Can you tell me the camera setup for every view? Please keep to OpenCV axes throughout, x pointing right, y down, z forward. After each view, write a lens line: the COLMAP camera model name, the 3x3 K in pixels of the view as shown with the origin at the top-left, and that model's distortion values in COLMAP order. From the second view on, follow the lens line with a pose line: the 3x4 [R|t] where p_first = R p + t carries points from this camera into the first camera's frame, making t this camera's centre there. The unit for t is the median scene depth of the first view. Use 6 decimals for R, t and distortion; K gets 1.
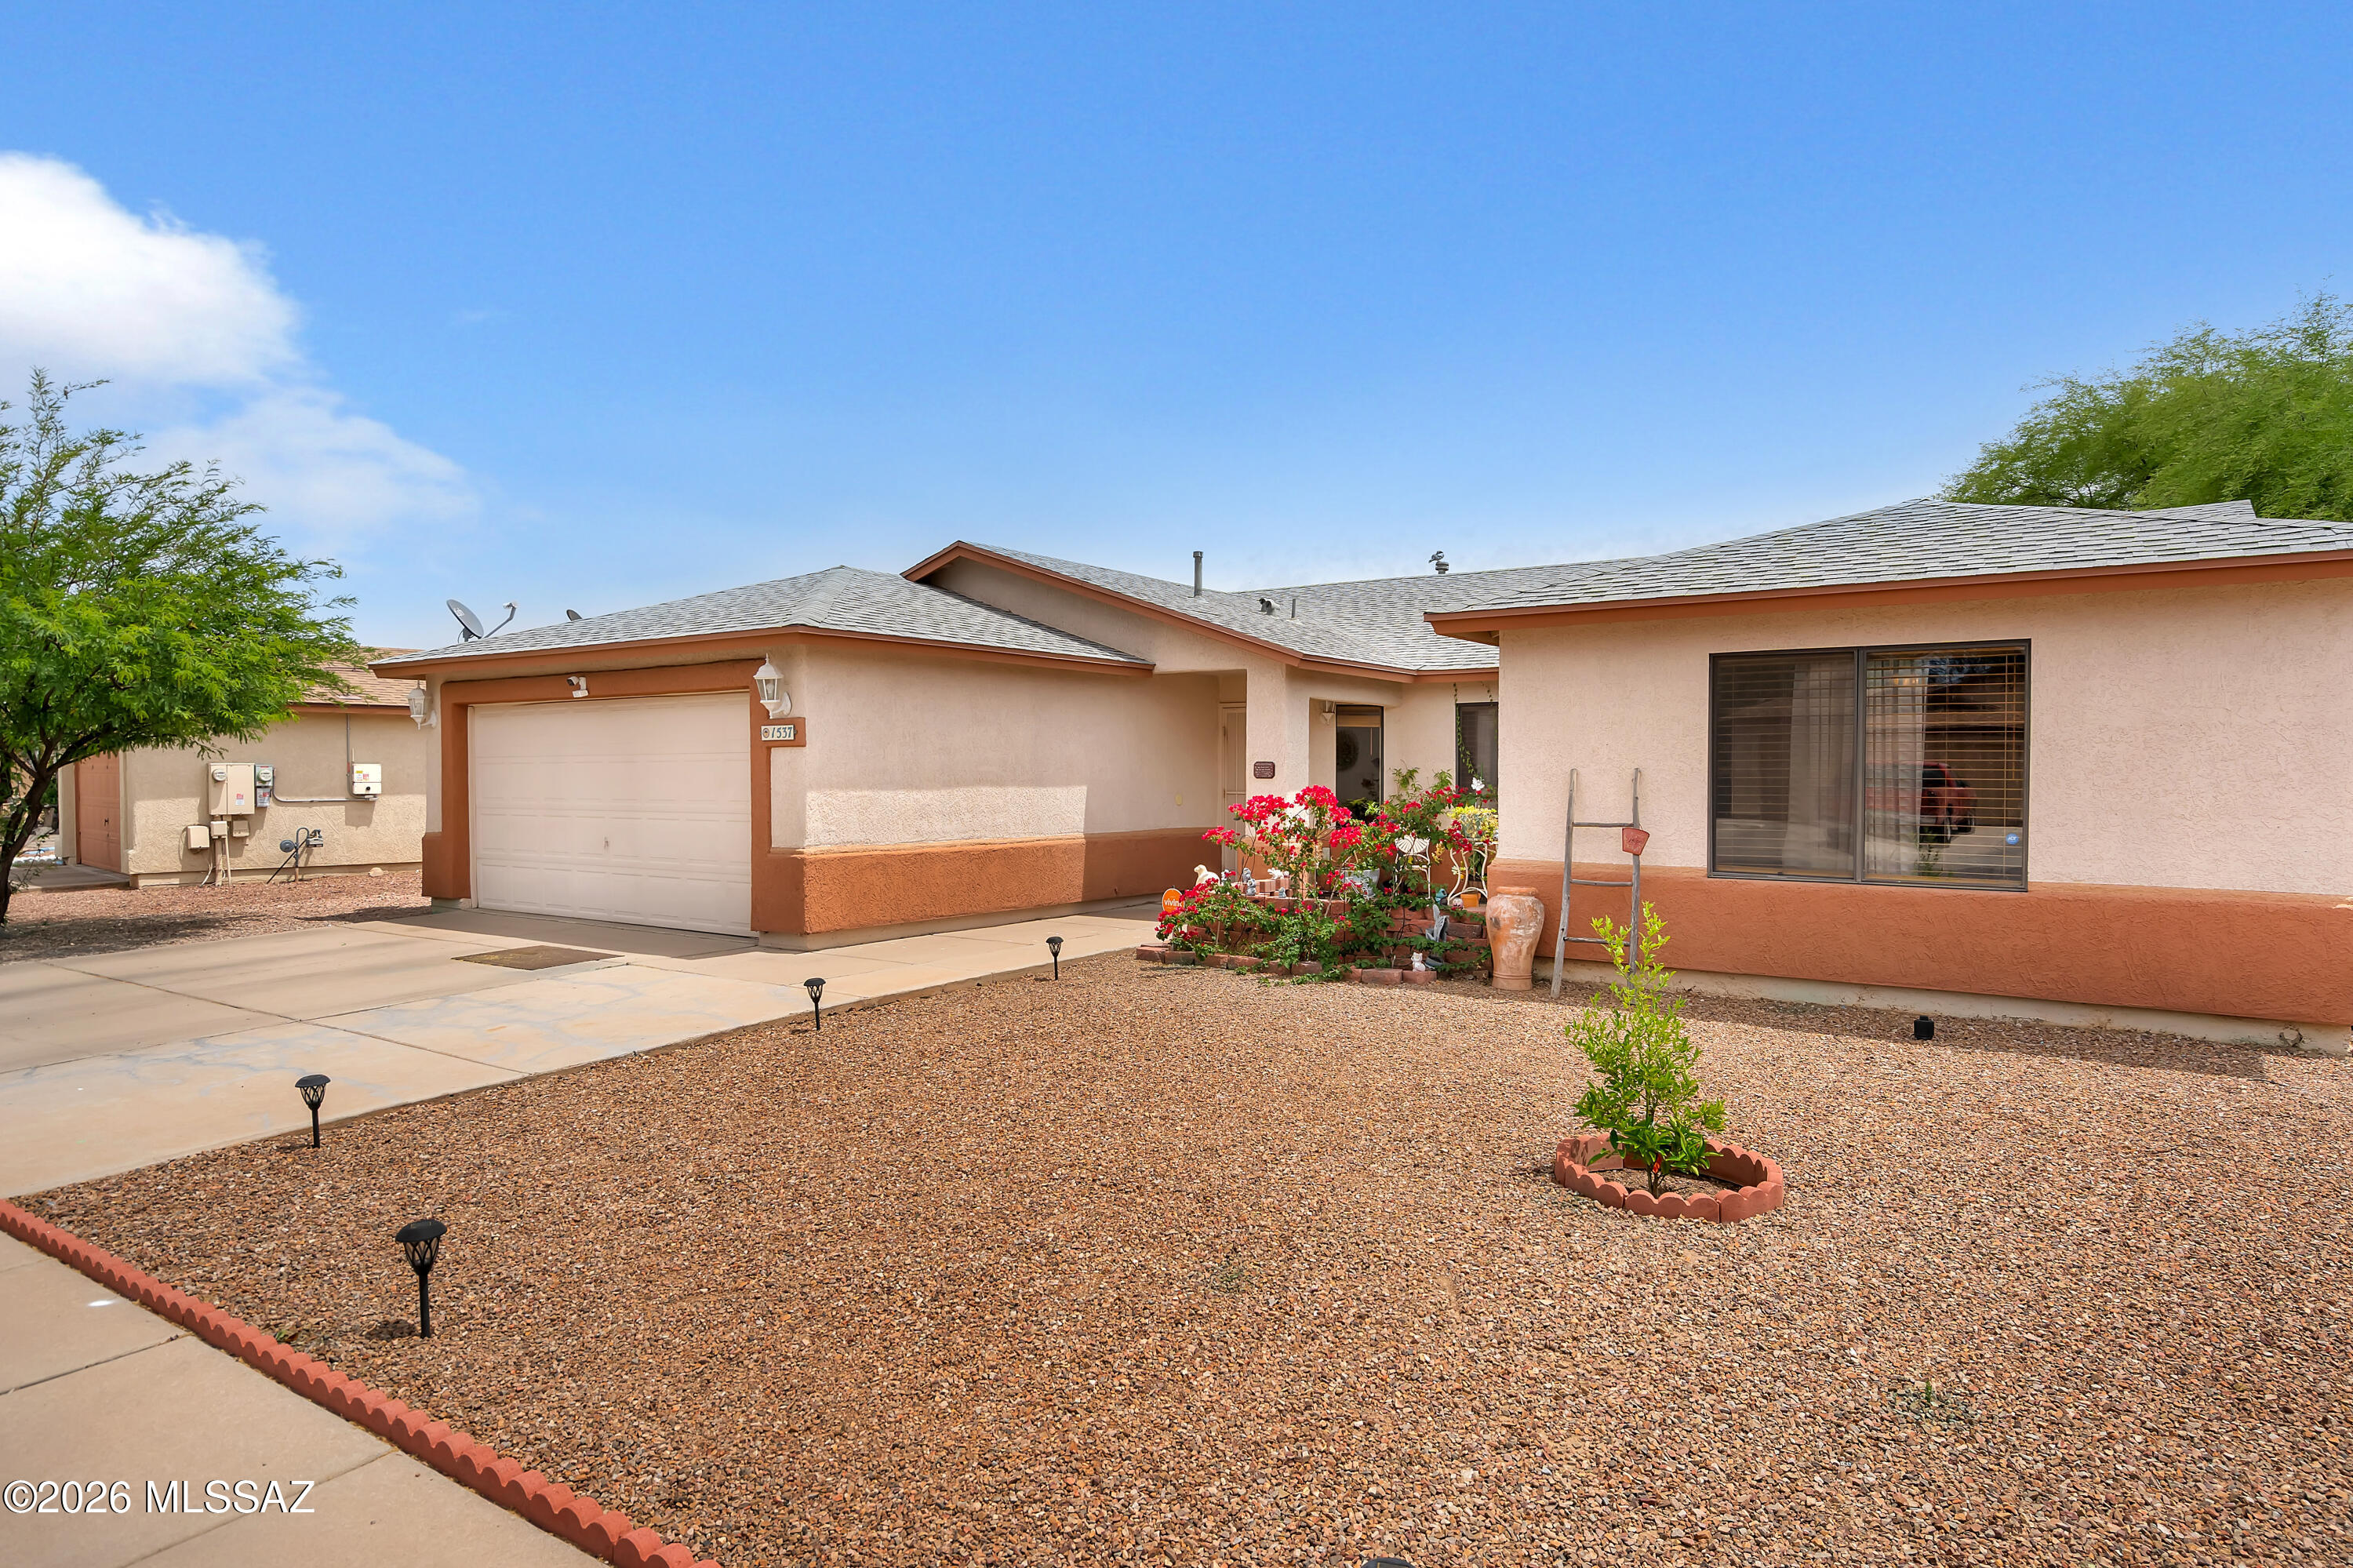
lens RADIAL K [[1375.3, 0, 1176.5], [0, 1375.3, 784.0], [0, 0, 1]] dist [0.005275, 0.000522]
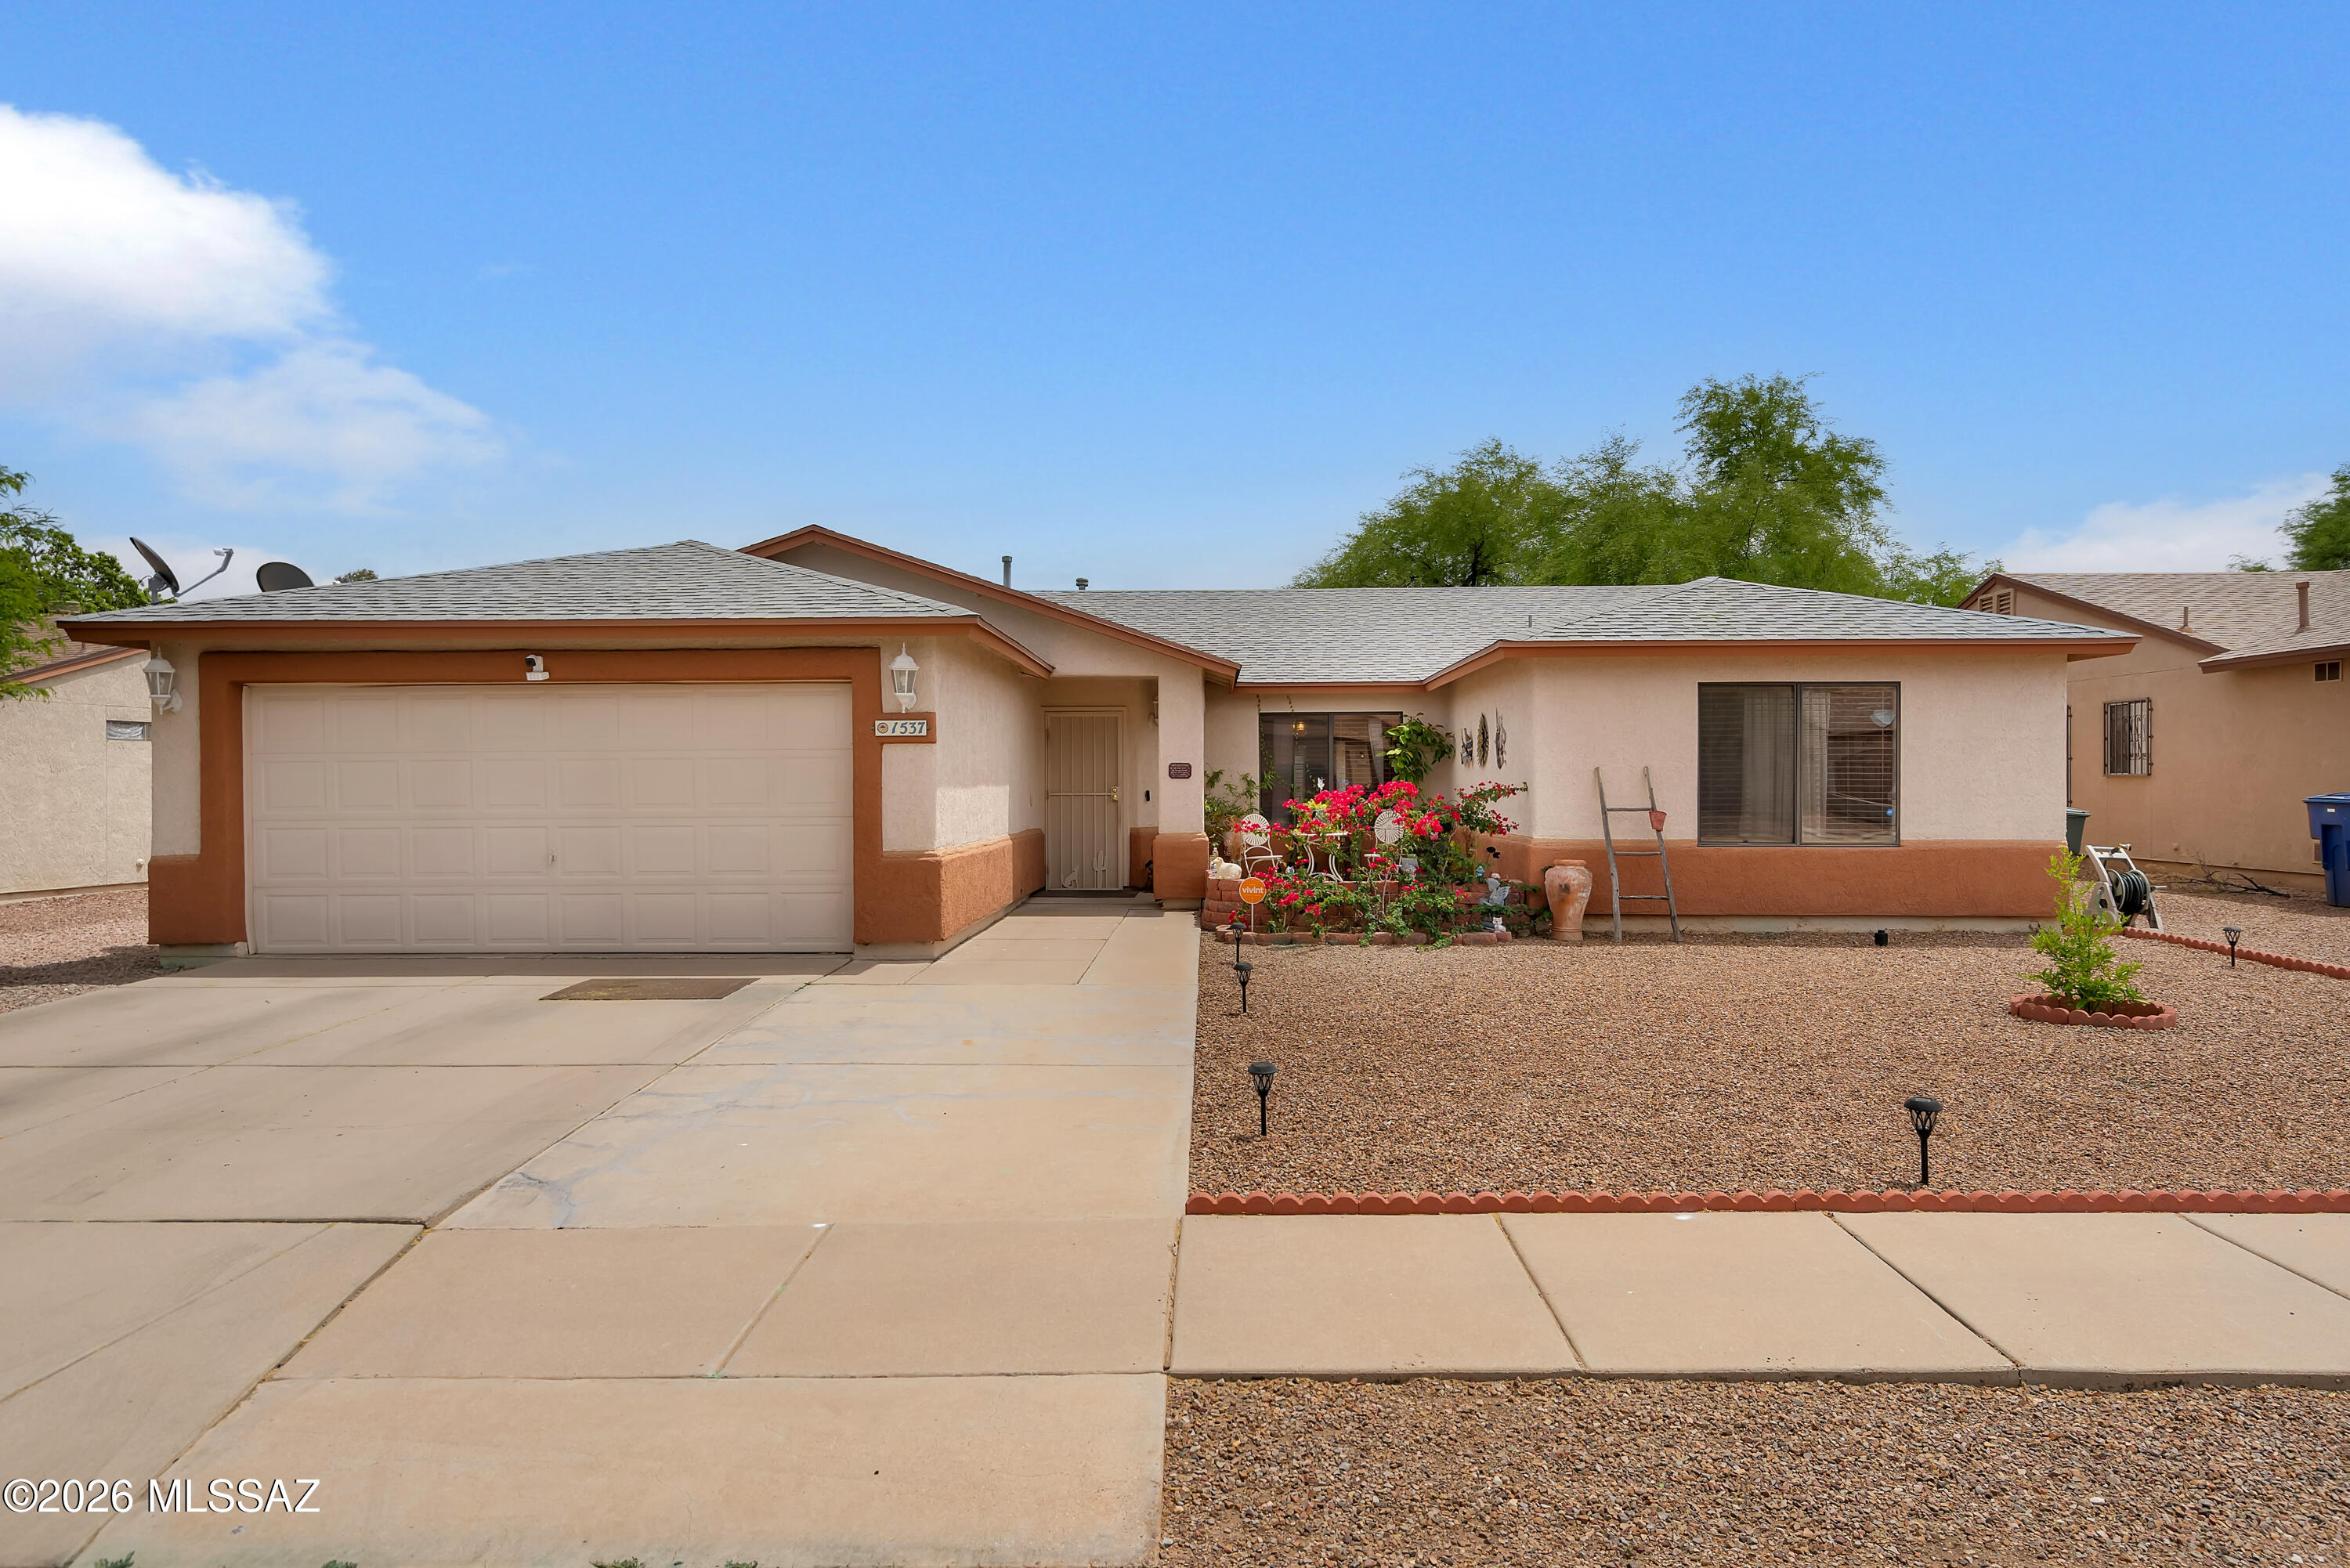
lens RADIAL K [[1411.9, 0, 1175.0], [0, 1411.9, 784.0], [0, 0, 1]] dist [0.005583, 0.001888]
pose [[0.834367, -0.003886, 0.551195, -0.782767], [0.008008, 0.999955, -0.005072, 0.008704], [-0.551151, 0.008646, 0.834361, 0.111395]]
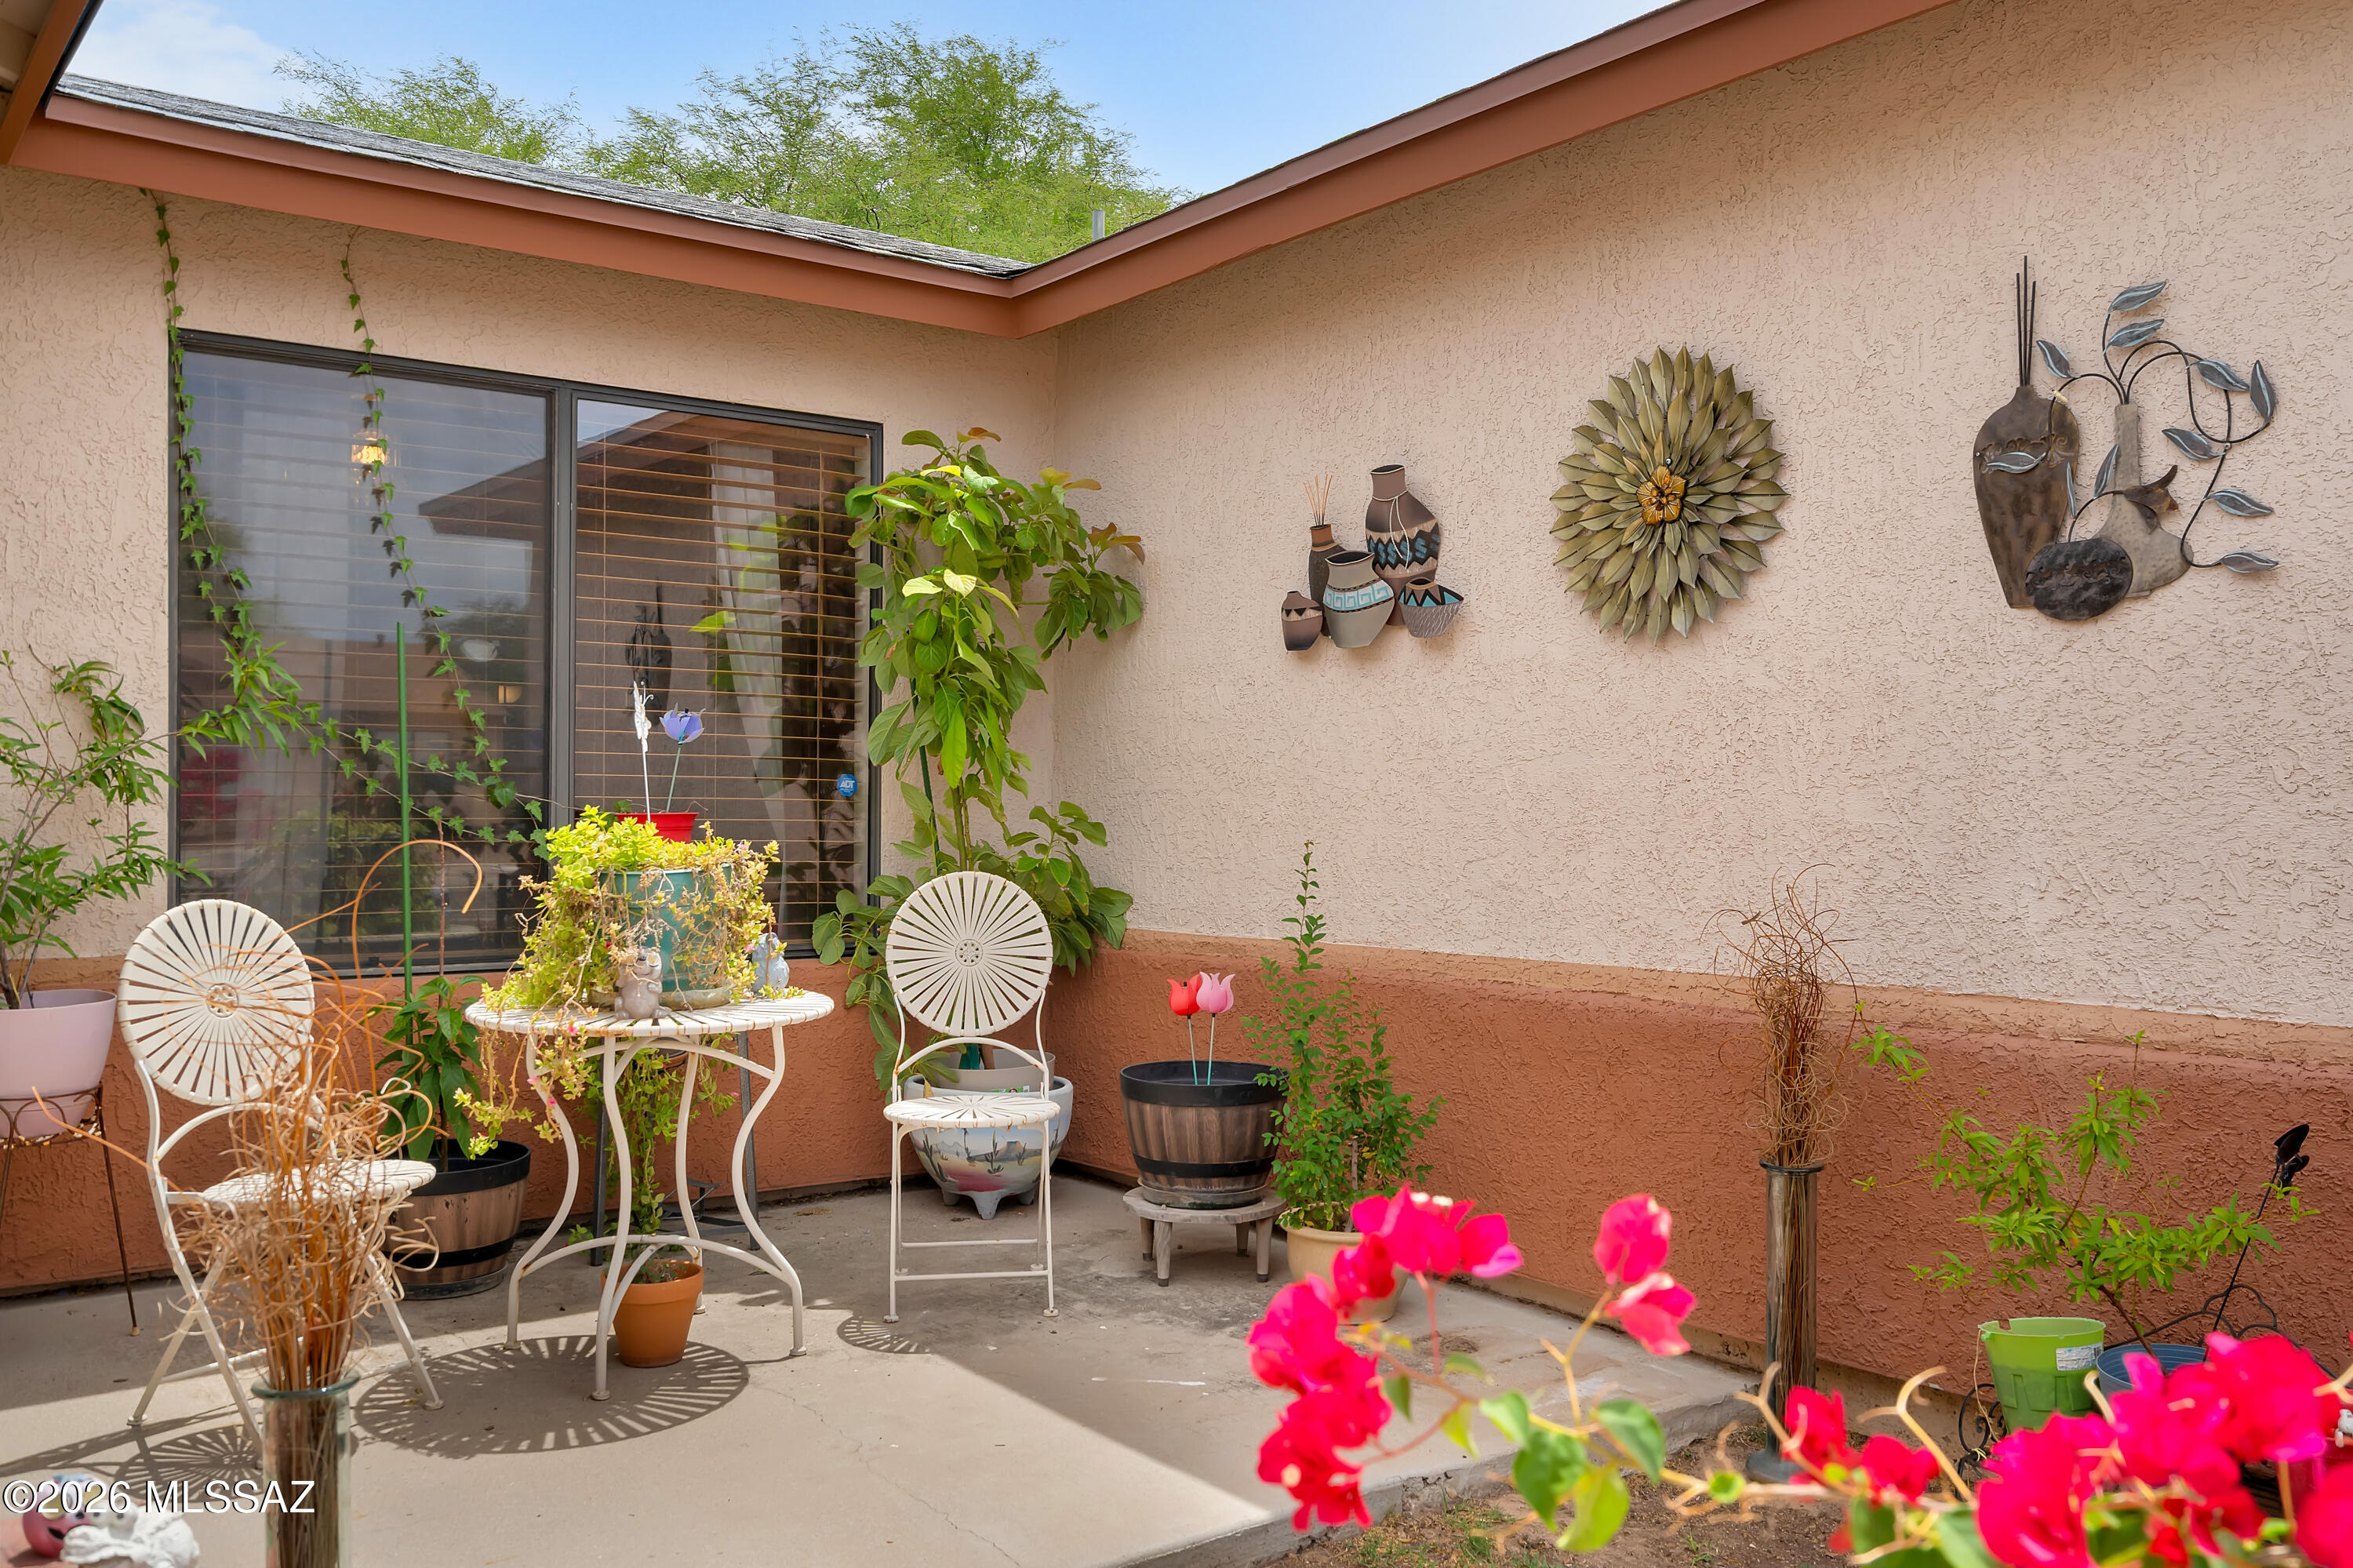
lens RADIAL K [[1974.0, 0, 1176.5], [0, 1974.0, 784.0], [0, 0, 1]] dist [0.003128, 0.000615]
pose [[0.310671, 0.013154, 0.950426, -0.036954], [0.002599, 0.999889, -0.014688, 0.021324], [-0.950514, 0.007034, 0.310603, 1.222717]]
